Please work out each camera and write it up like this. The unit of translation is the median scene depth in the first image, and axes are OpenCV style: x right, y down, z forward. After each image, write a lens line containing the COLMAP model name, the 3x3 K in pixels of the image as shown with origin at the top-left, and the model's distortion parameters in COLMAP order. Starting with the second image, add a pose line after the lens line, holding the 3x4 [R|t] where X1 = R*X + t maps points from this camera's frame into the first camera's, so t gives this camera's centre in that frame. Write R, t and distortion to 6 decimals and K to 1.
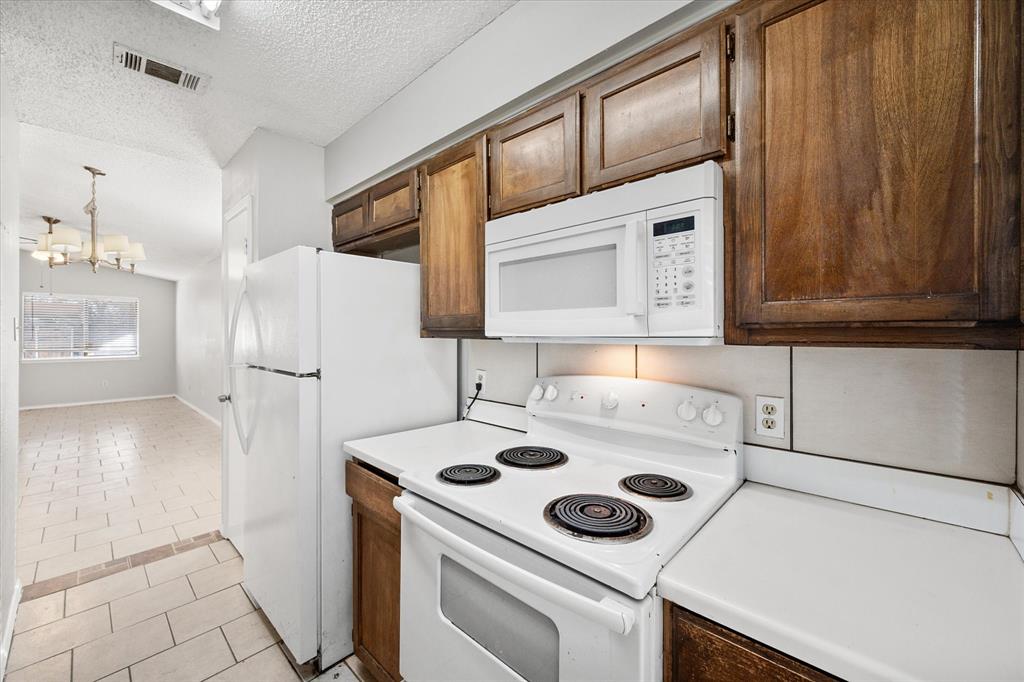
lens RADIAL K [[410.3, 0, 512.9], [0, 410.3, 333.1], [0, 0, 1]] dist [-0.000764, -0.000237]
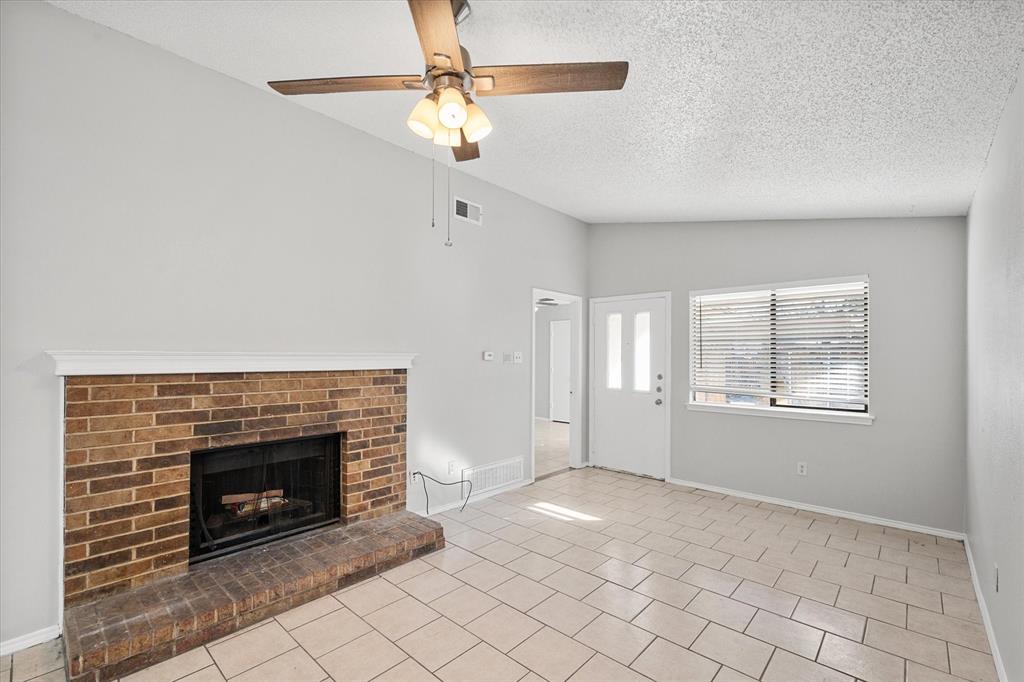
lens RADIAL K [[443.5, 0, 517.3], [0, 443.5, 353.2], [0, 0, 1]] dist [-0.001157, -0.000213]
pose [[0.028964, -0.002615, -0.999577, -1.639573], [-0.001338, 0.999996, -0.002655, -0.020440], [0.999580, 0.001414, 0.028960, 2.174984]]
